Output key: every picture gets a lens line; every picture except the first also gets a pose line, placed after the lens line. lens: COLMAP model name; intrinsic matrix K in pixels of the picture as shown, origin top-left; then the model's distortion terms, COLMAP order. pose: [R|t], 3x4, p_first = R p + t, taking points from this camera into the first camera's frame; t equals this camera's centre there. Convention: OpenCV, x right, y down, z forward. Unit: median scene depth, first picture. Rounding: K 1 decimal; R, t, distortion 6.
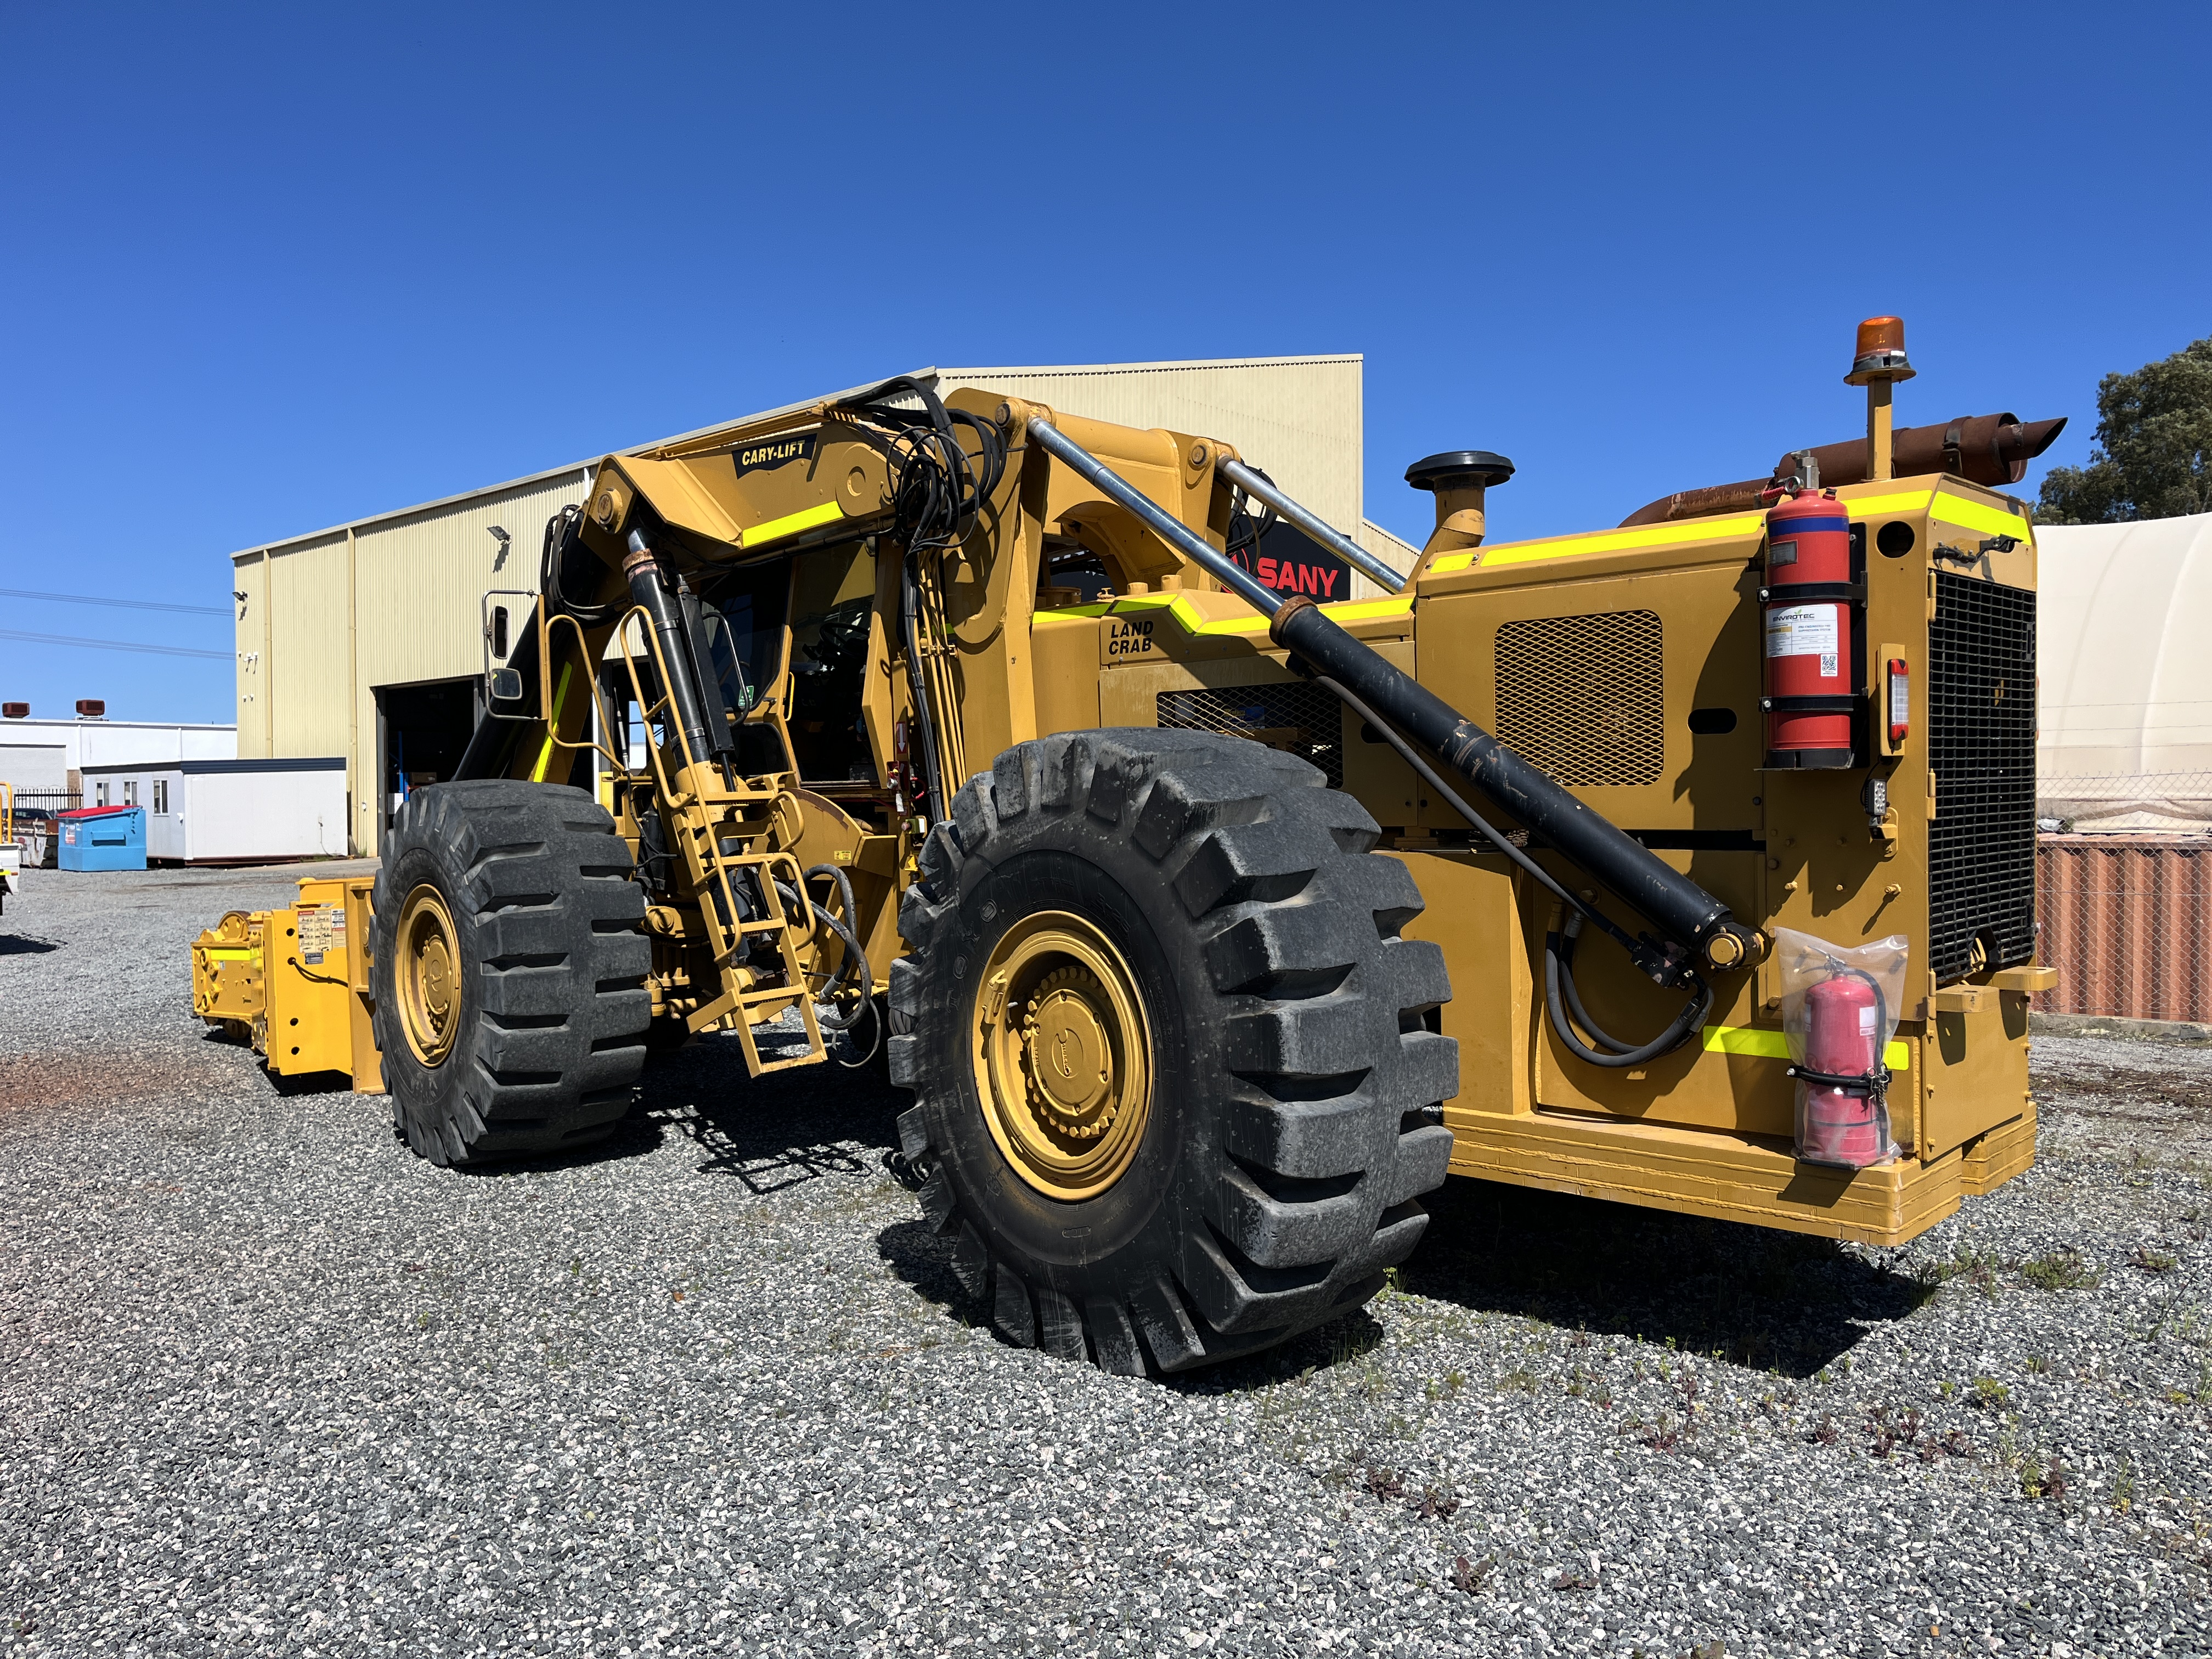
lens RADIAL K [[1690.4, 0, 1106.0], [0, 1690.4, 829.5], [0, 0, 1]] dist [0.014104, 0.003404]
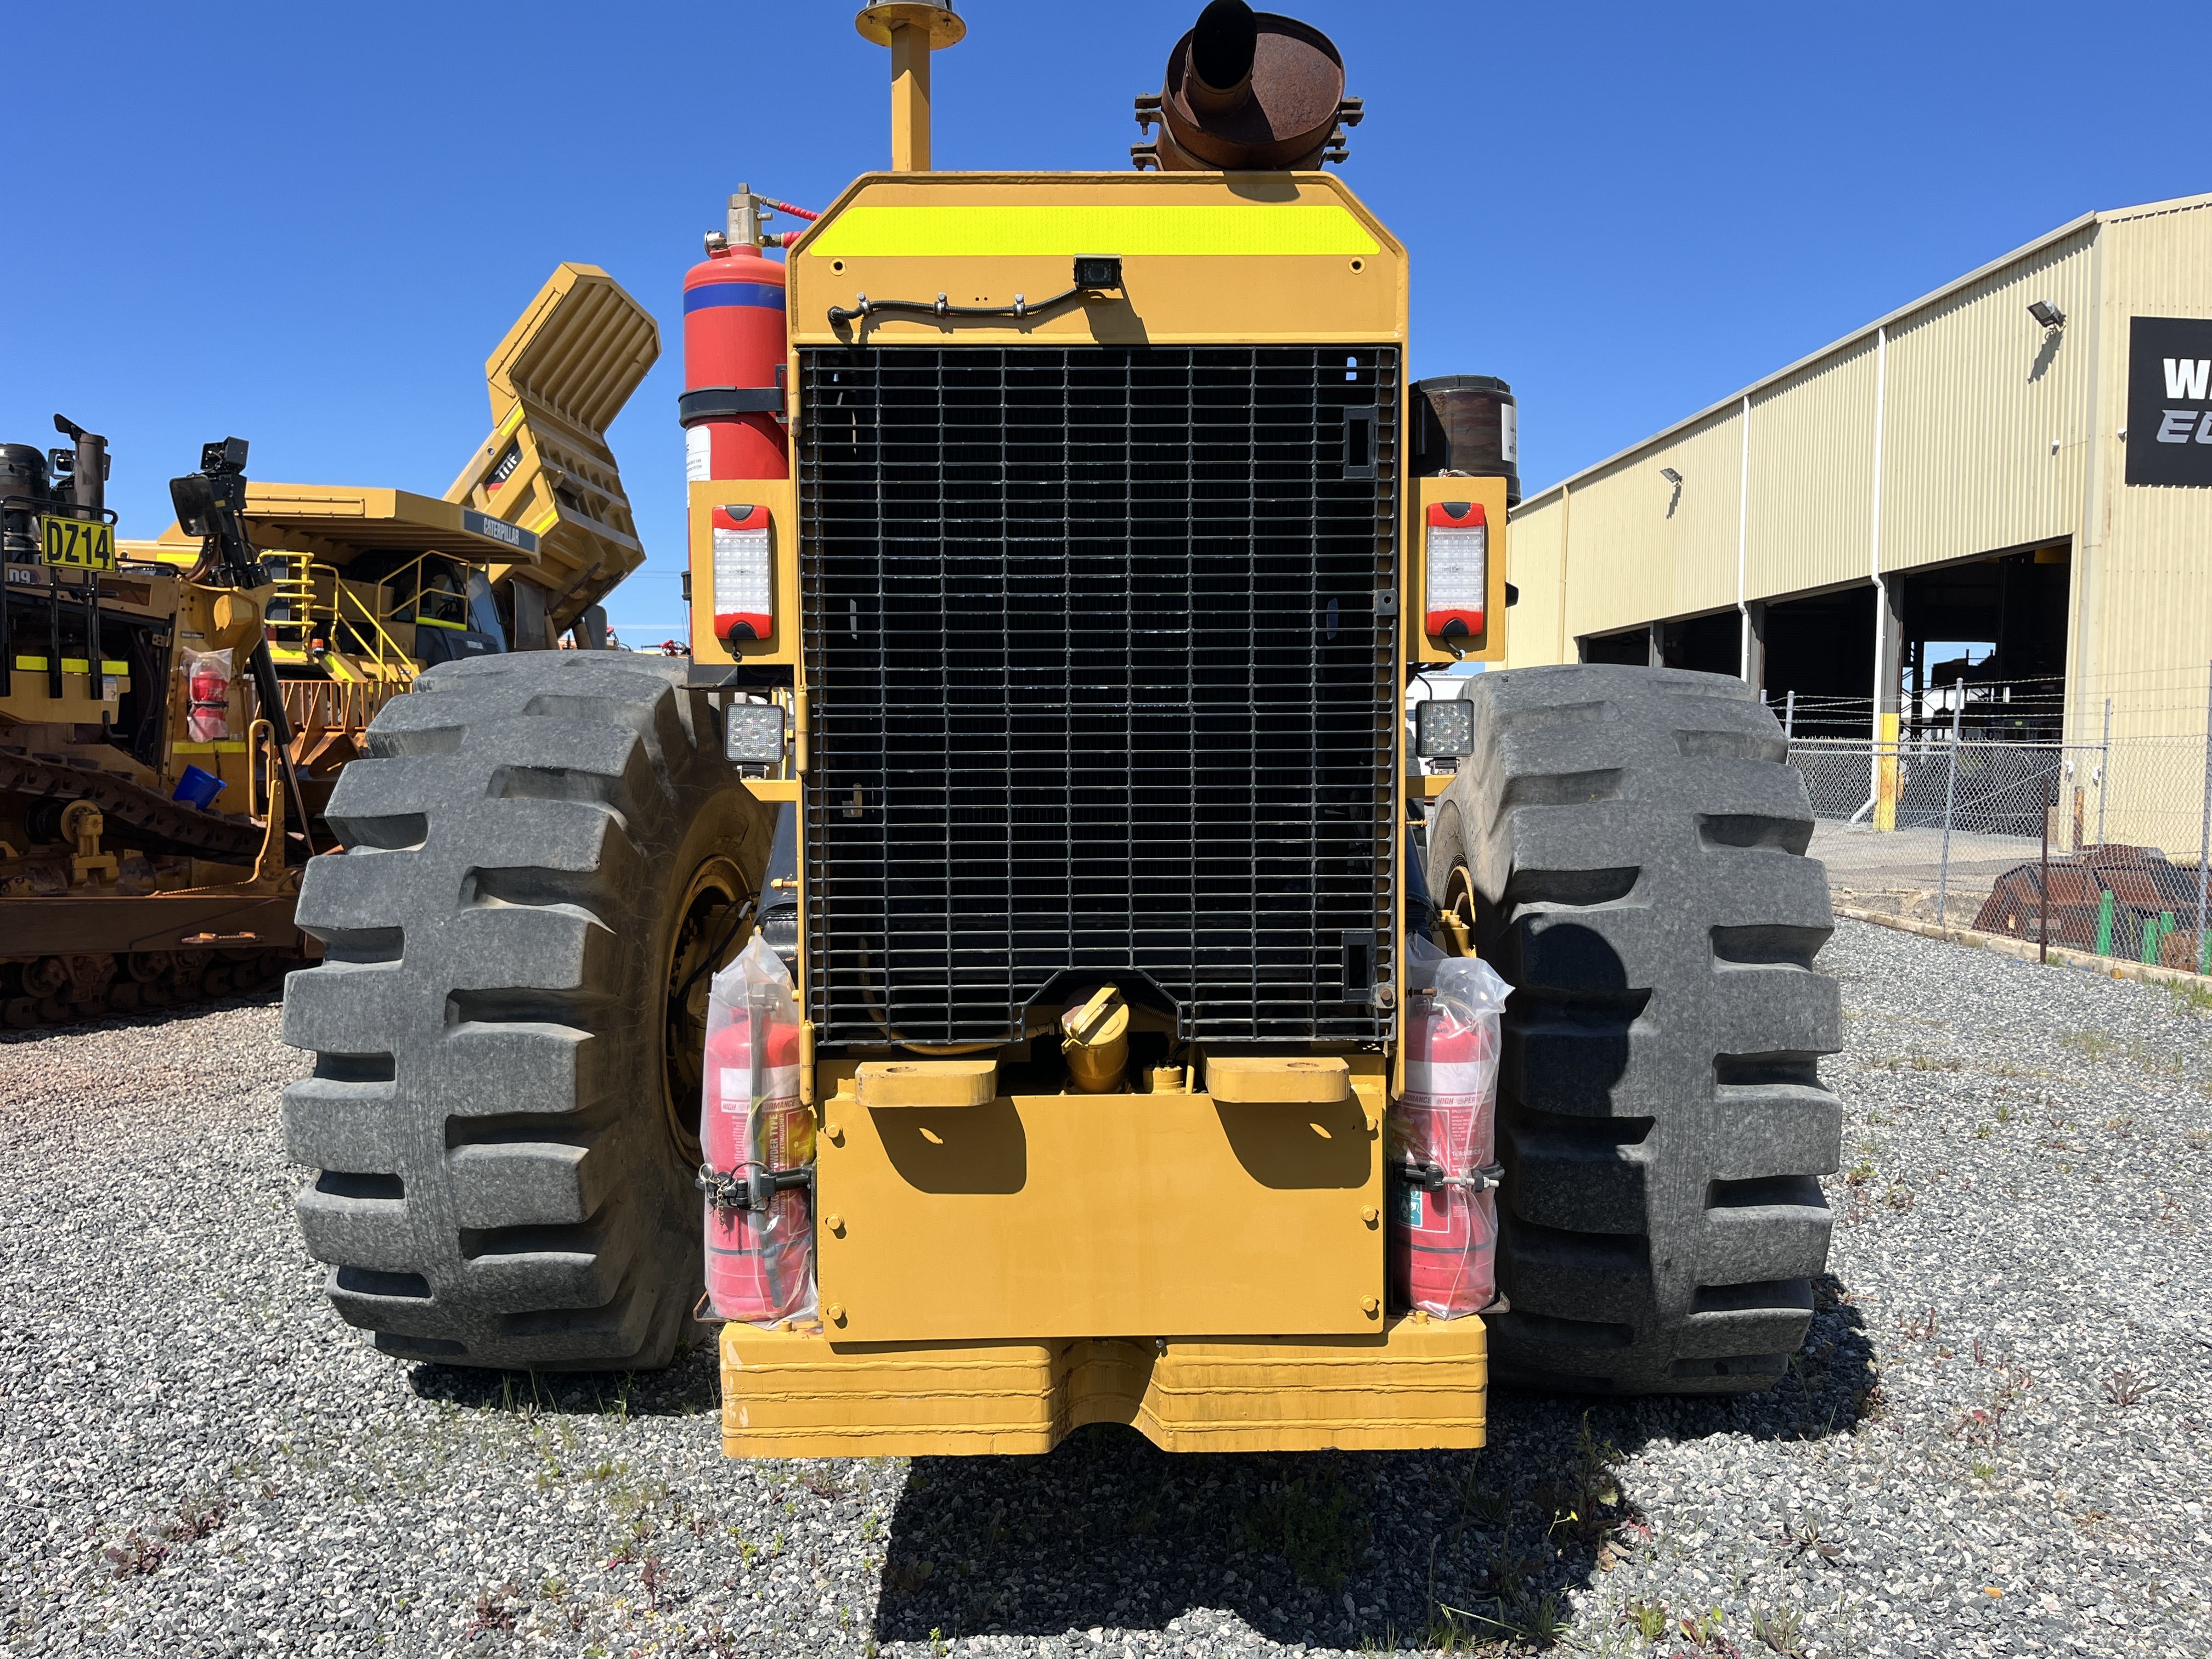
lens RADIAL K [[1690.4, 0, 1106.0], [0, 1690.4, 829.5], [0, 0, 1]] dist [0.014104, 0.003404]
pose [[0.706616, 0.048891, -0.705906, 0.867357], [-0.028066, 0.998762, 0.041080, -0.011797], [0.707040, -0.009216, 0.707113, 0.577763]]
